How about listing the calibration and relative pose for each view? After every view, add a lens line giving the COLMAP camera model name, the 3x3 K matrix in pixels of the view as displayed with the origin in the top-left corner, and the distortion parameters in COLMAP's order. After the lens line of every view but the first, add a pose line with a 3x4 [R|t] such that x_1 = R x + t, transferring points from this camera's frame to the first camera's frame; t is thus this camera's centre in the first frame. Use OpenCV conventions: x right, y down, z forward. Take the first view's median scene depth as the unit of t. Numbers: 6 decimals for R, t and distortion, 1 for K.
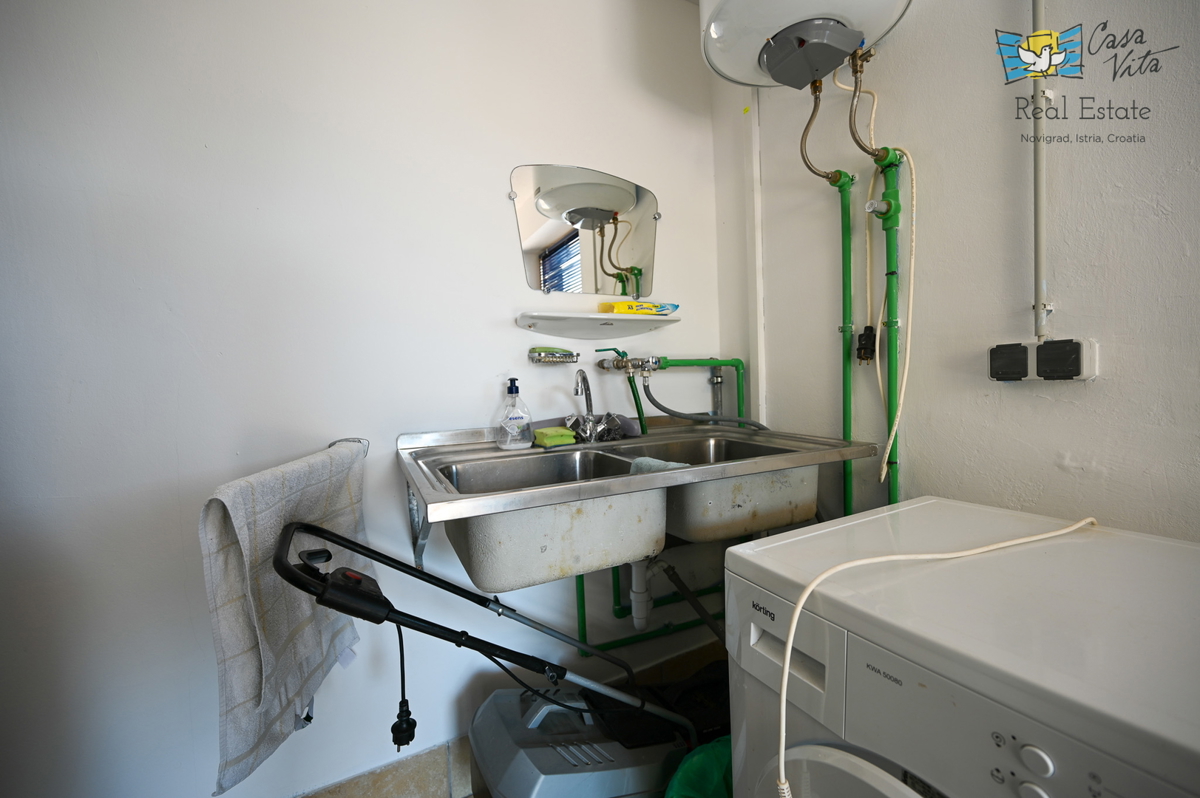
lens RADIAL K [[470.8, 0, 607.6], [0, 470.8, 399.4], [0, 0, 1]] dist [-0.001832, 0.000384]
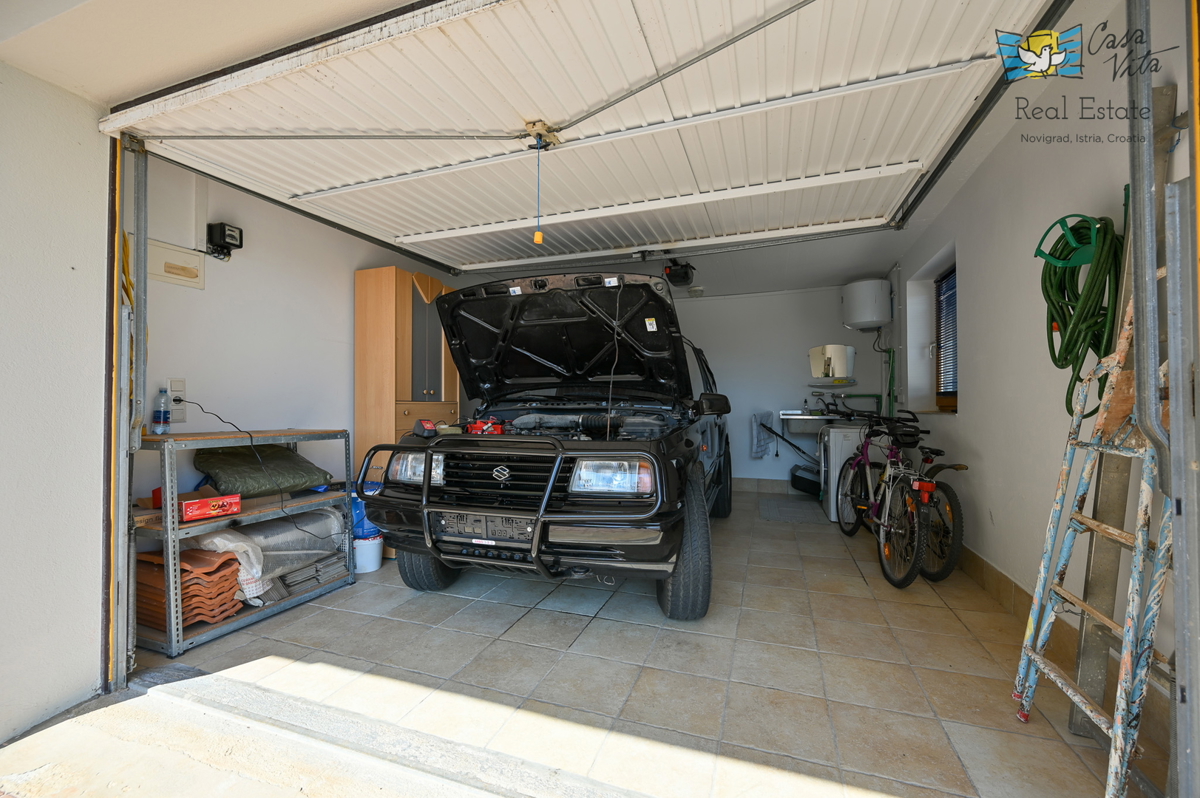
lens RADIAL K [[470.8, 0, 607.6], [0, 470.8, 399.4], [0, 0, 1]] dist [-0.001832, 0.000384]
pose [[0.676642, 0.028946, -0.735743, 1.557390], [-0.043340, 0.999060, -0.000554, 0.033752], [0.735036, 0.032262, 0.677260, -2.925232]]
